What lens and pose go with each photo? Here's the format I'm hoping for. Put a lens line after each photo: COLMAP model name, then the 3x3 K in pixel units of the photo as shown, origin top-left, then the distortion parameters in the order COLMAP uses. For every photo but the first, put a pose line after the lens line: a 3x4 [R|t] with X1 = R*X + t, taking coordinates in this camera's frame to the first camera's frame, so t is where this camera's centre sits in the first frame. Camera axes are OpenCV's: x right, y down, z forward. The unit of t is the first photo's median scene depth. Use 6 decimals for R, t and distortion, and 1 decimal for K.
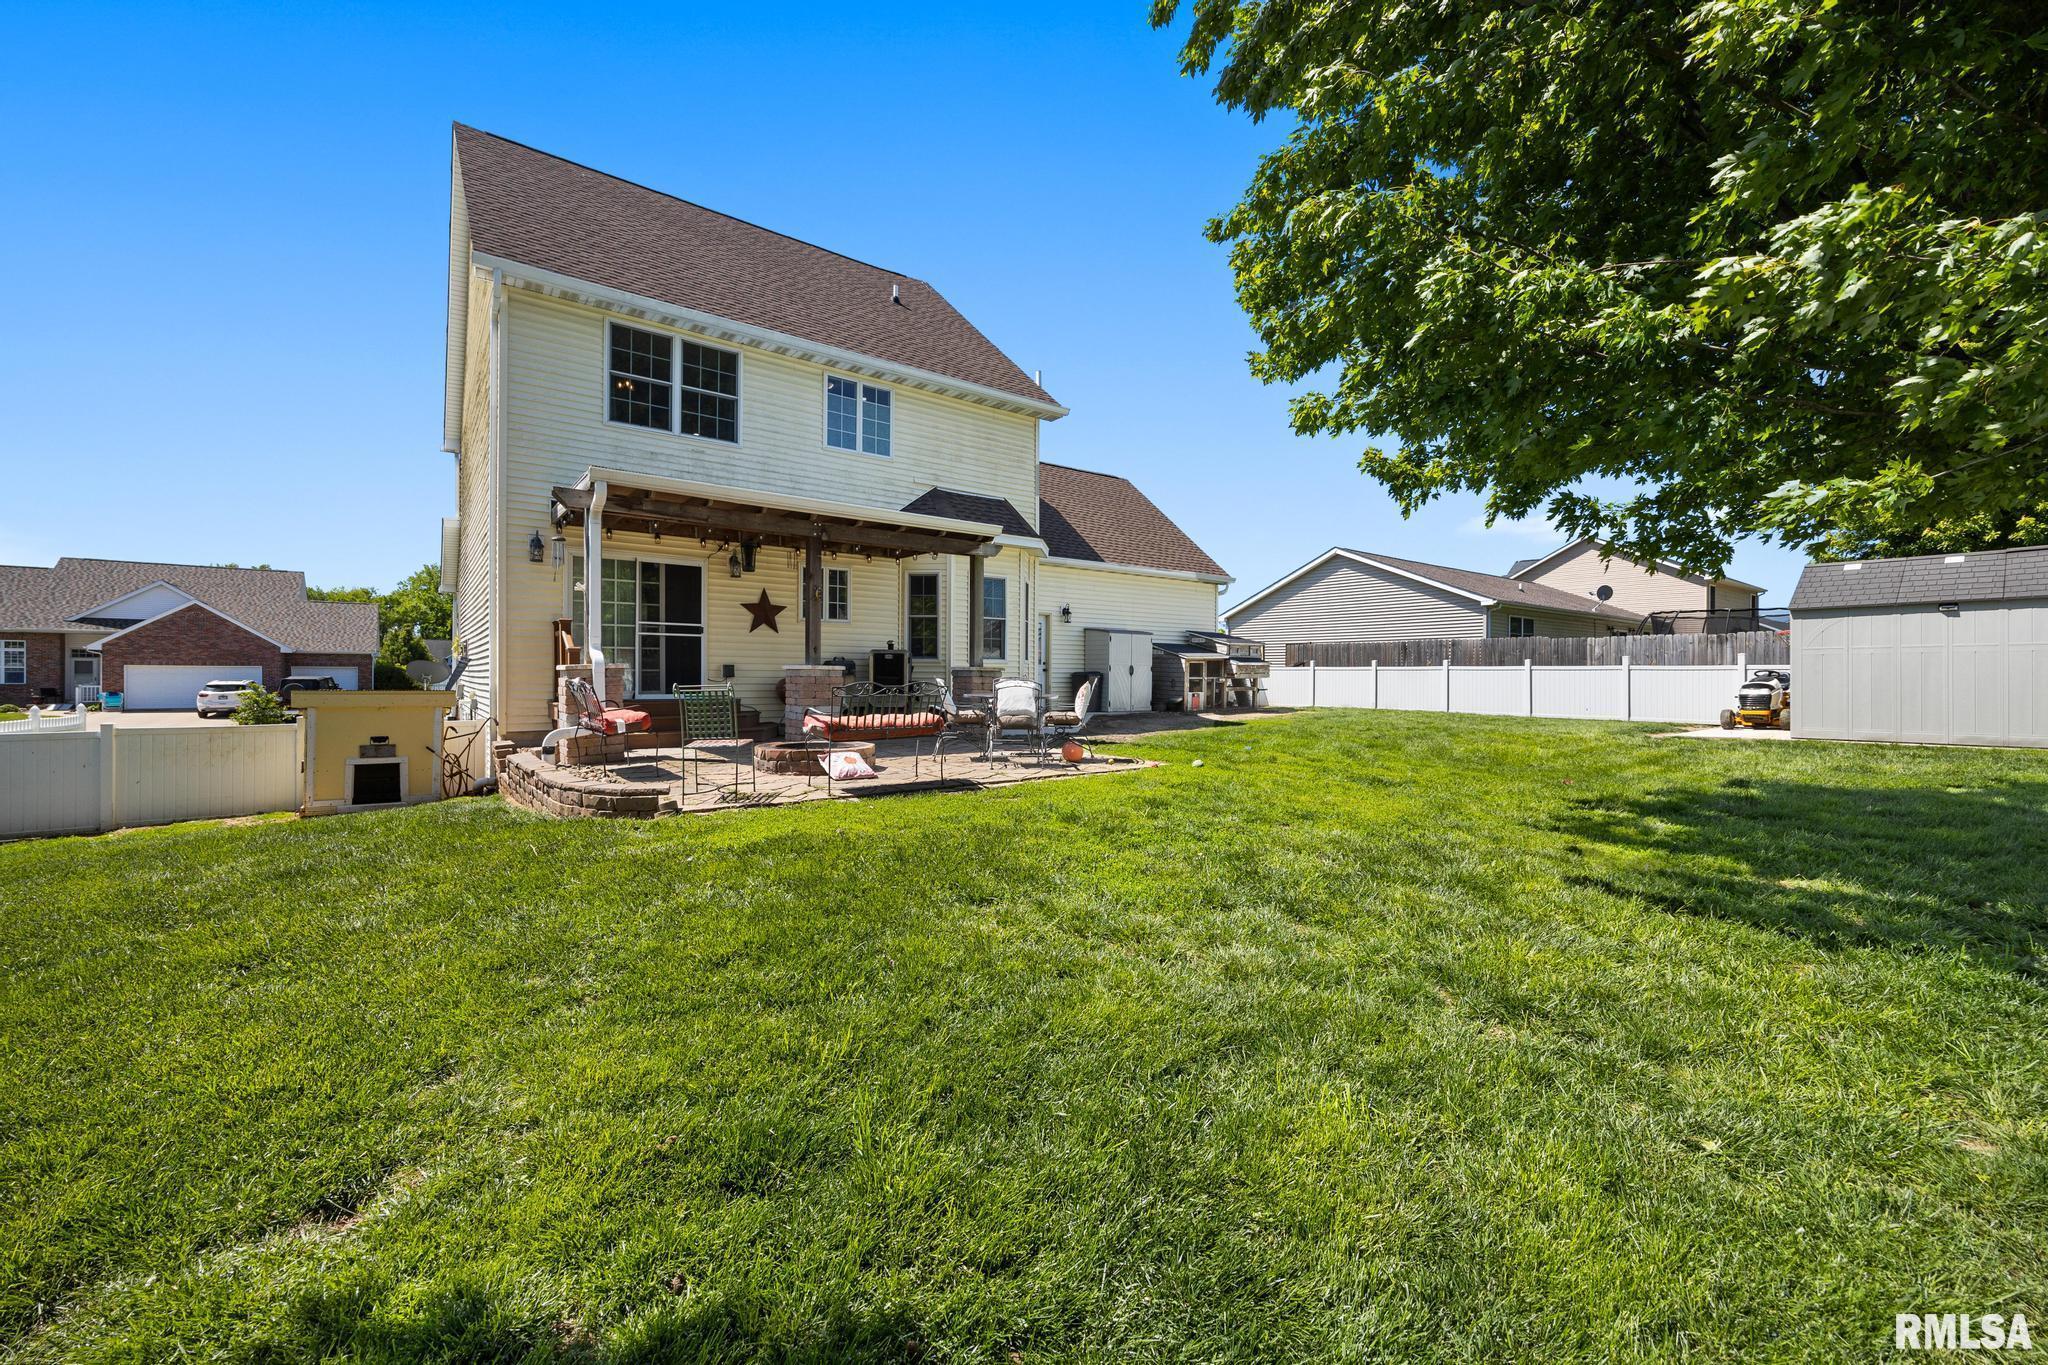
lens RADIAL K [[848.7, 0, 1024.0], [0, 848.7, 682.5], [0, 0, 1]] dist [0.002552, 0.000244]
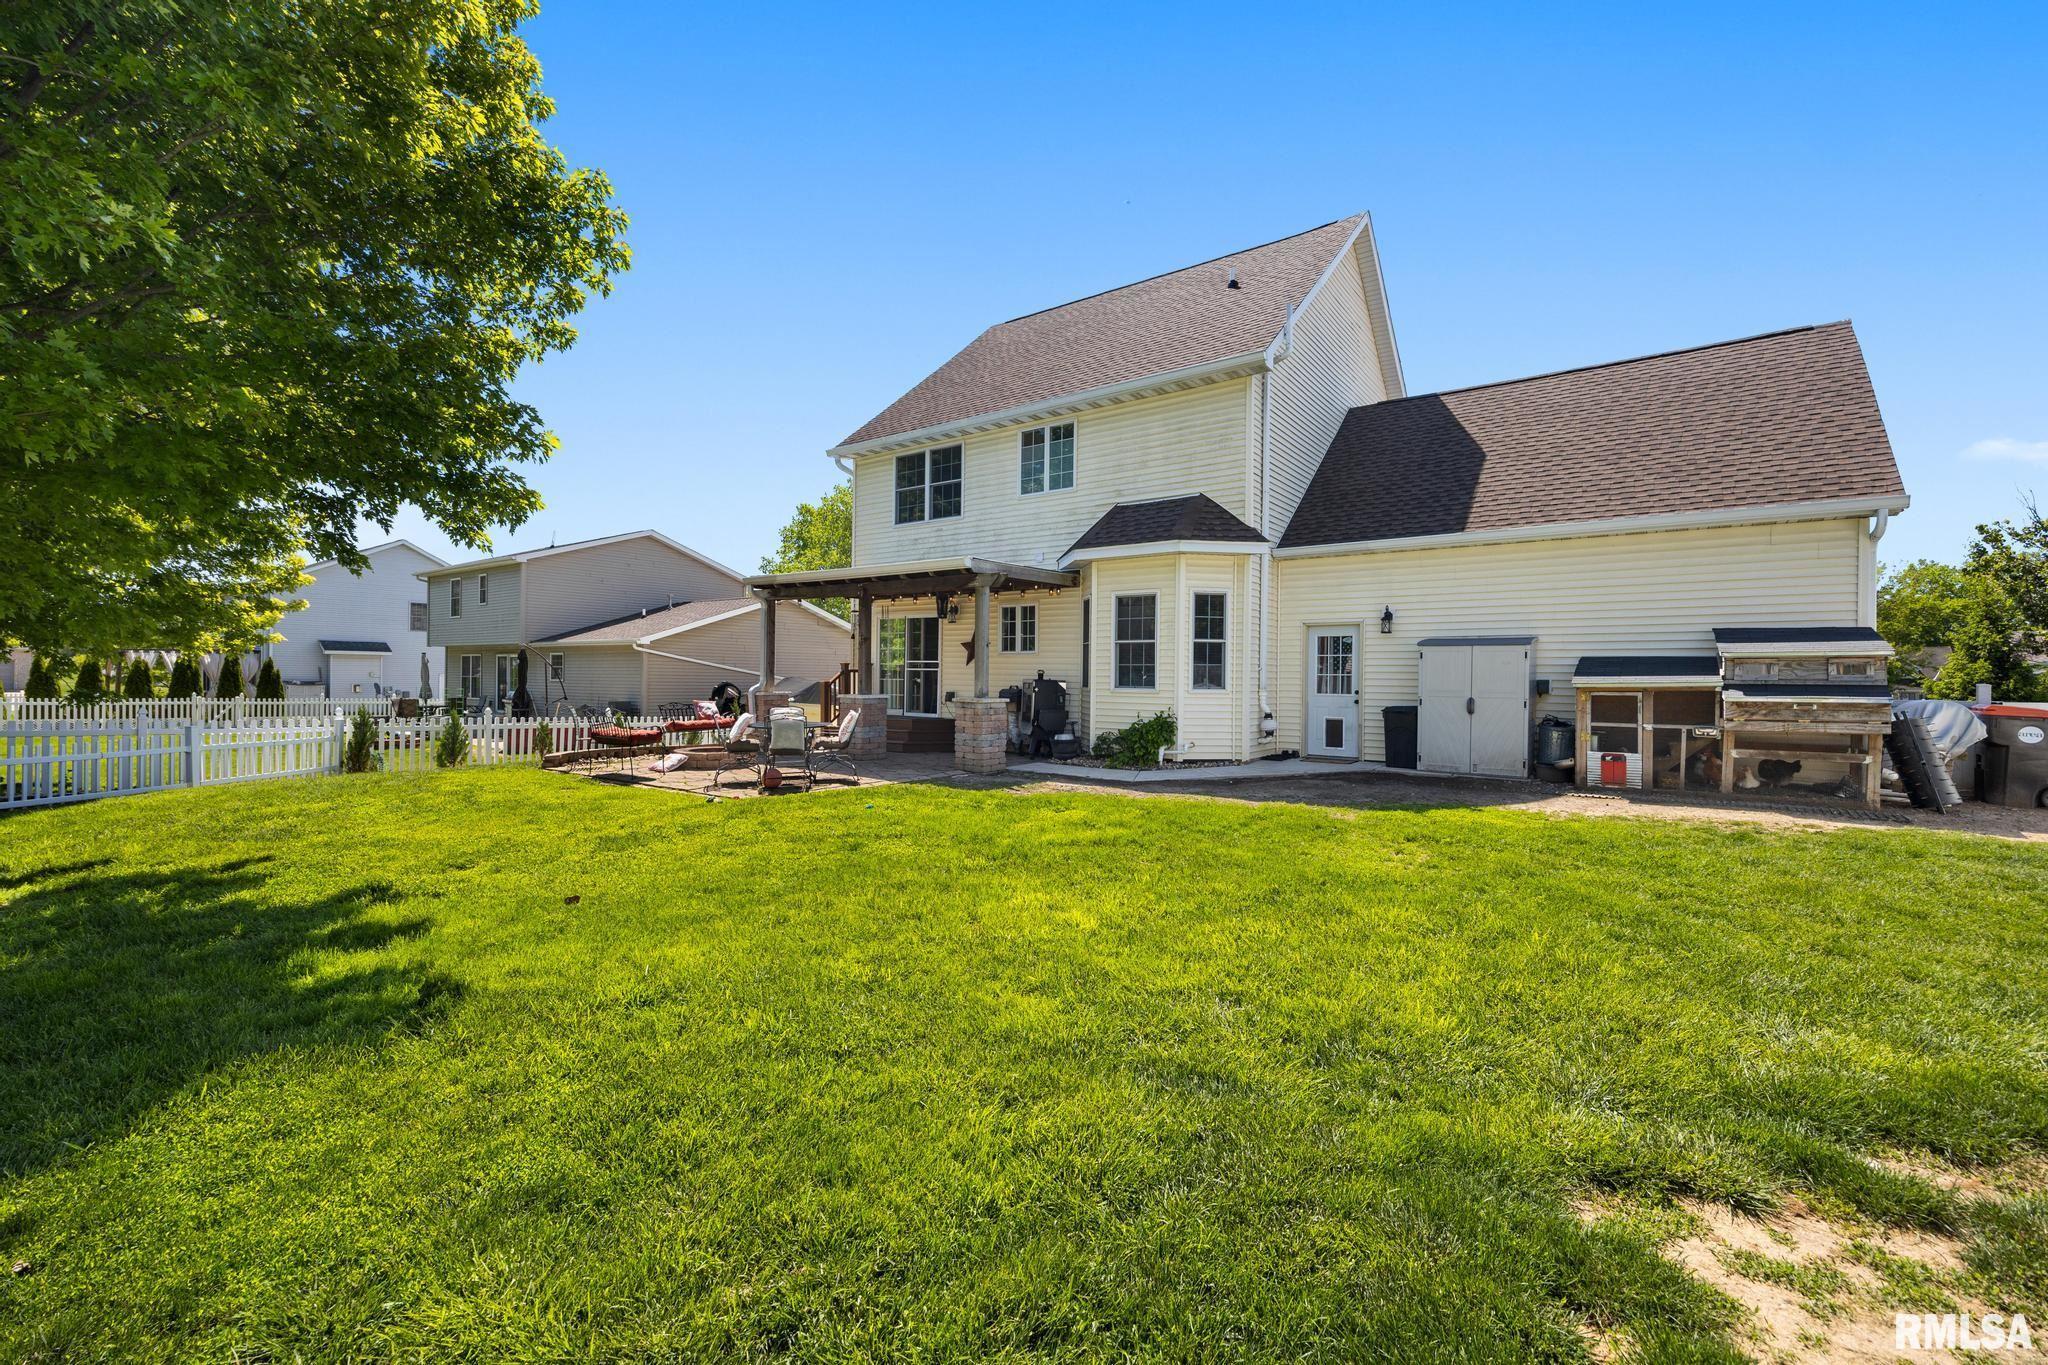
lens RADIAL K [[848.7, 0, 1024.0], [0, 848.7, 682.5], [0, 0, 1]] dist [0.002552, 0.000244]
pose [[0.255704, 0.001843, -0.966753, 0.905514], [-0.020141, 0.999791, -0.003421, -0.032775], [0.966545, 0.020346, 0.255687, 0.778579]]
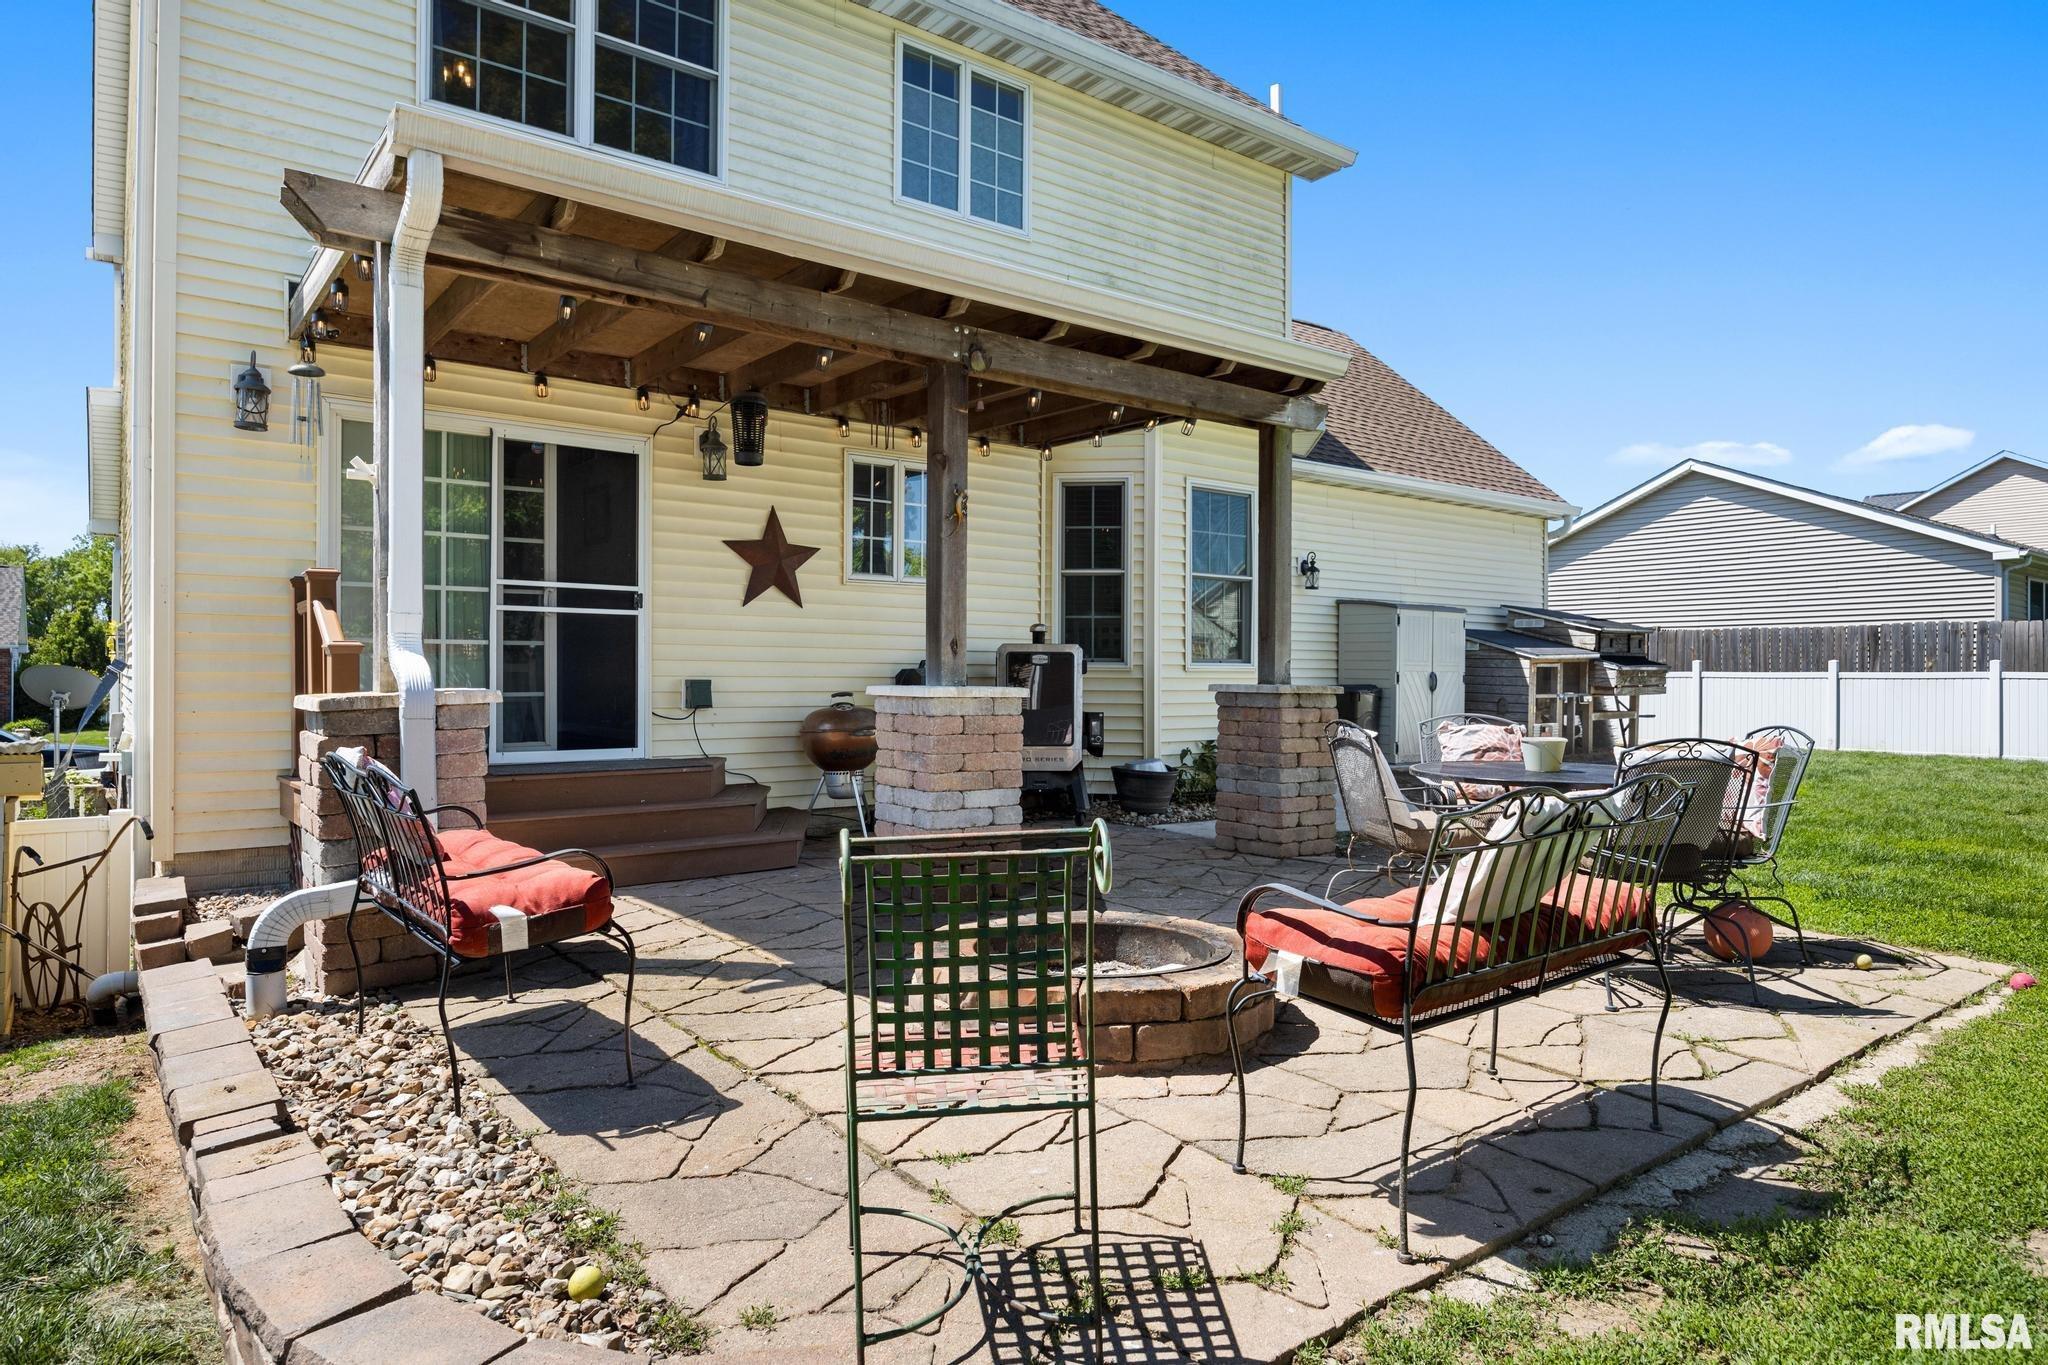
lens RADIAL K [[1257.0, 0, 1024.0], [0, 1257.0, 682.5], [0, 0, 1]] dist [-0.004801, -0.002625]
pose [[0.999948, -0.001414, 0.010088, -0.185892], [0.001450, 0.999993, -0.003495, -0.016780], [-0.010083, 0.003509, 0.999943, 0.349604]]
